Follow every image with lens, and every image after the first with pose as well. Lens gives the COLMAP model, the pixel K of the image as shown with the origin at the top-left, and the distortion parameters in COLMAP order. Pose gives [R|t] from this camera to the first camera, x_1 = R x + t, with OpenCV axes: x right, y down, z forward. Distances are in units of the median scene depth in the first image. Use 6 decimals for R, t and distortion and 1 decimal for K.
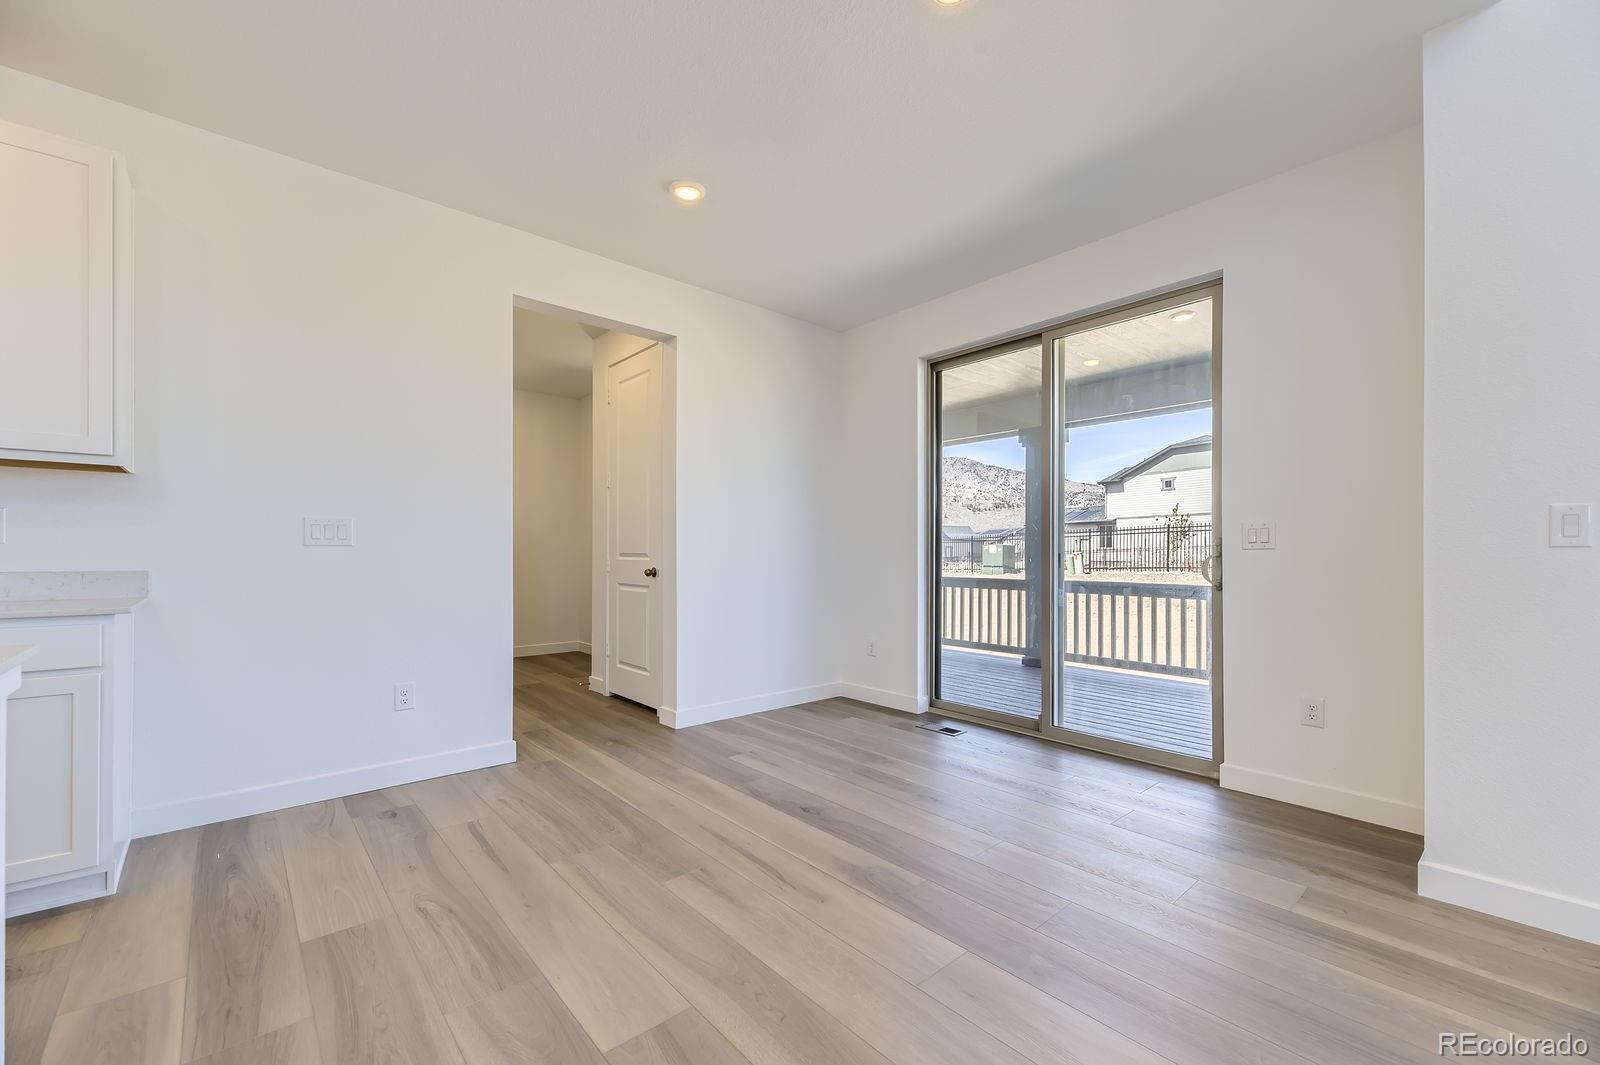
lens RADIAL K [[656.4, 0, 806.1], [0, 656.4, 544.1], [0, 0, 1]] dist [0.010084, -0.000587]
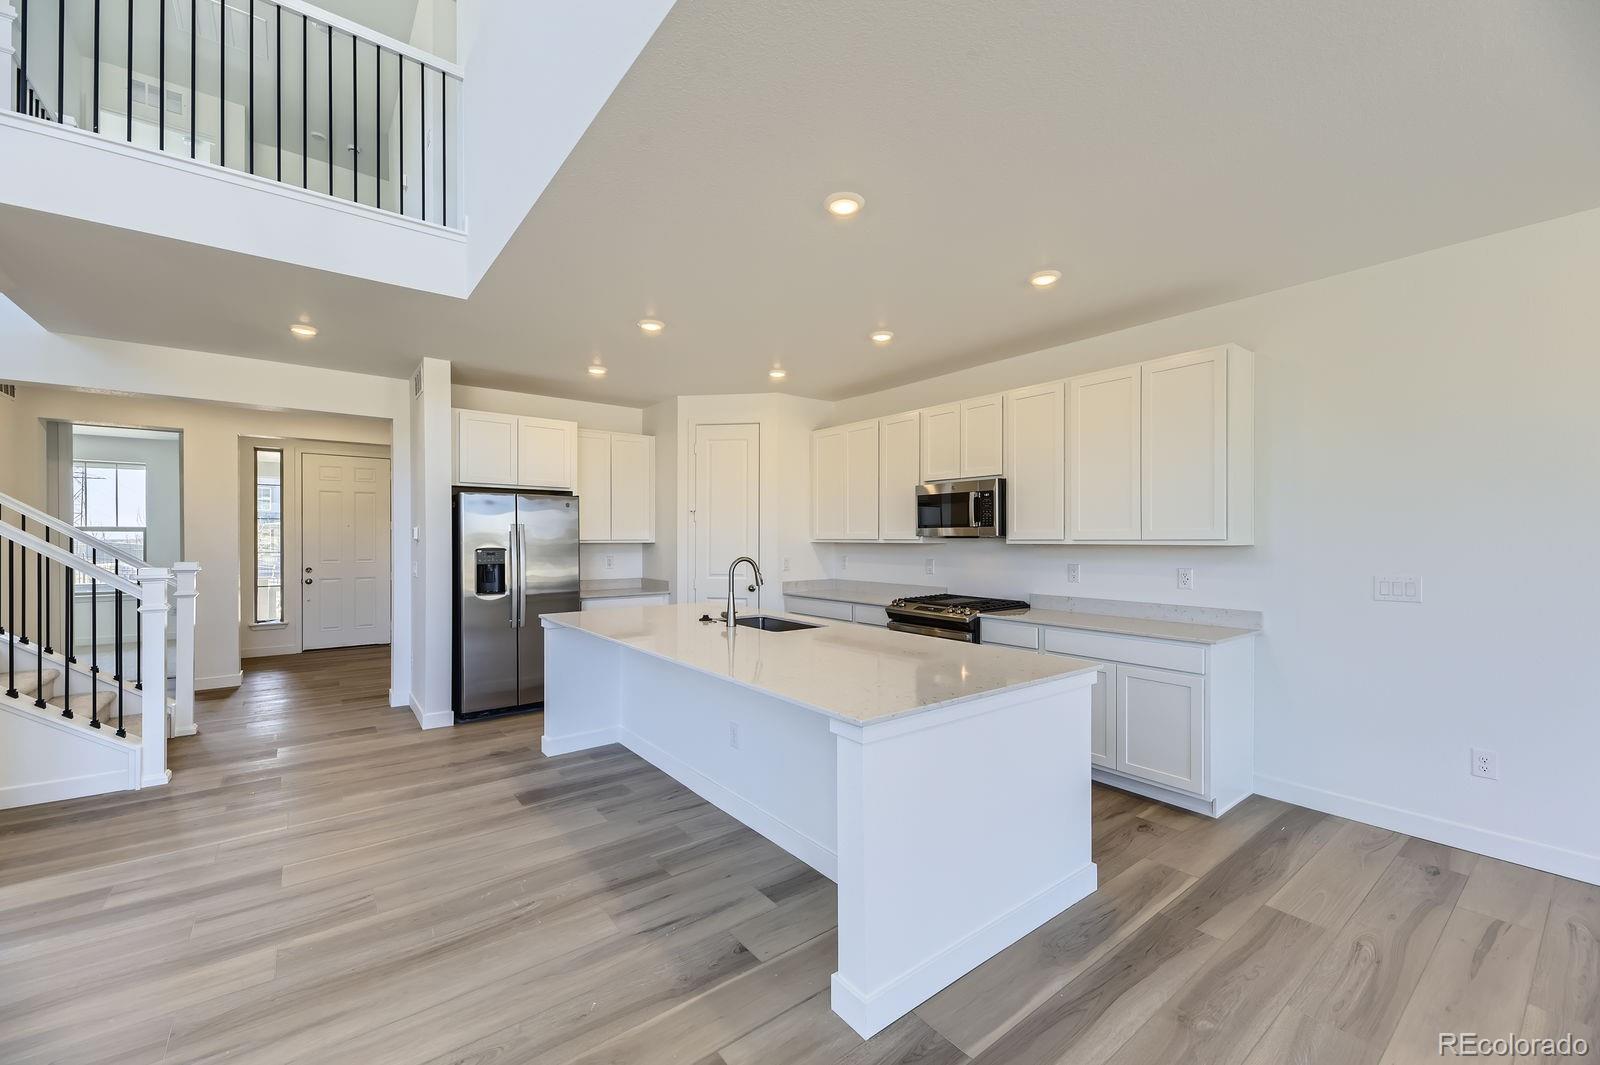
lens RADIAL K [[656.4, 0, 804.6], [0, 656.4, 535.5], [0, 0, 1]] dist [0.010084, -0.000587]
pose [[-0.047001, -0.001956, -0.998893, 0.561529], [0.011277, 0.999933, -0.002488, -0.152851], [0.998831, -0.011381, -0.046976, 0.087515]]
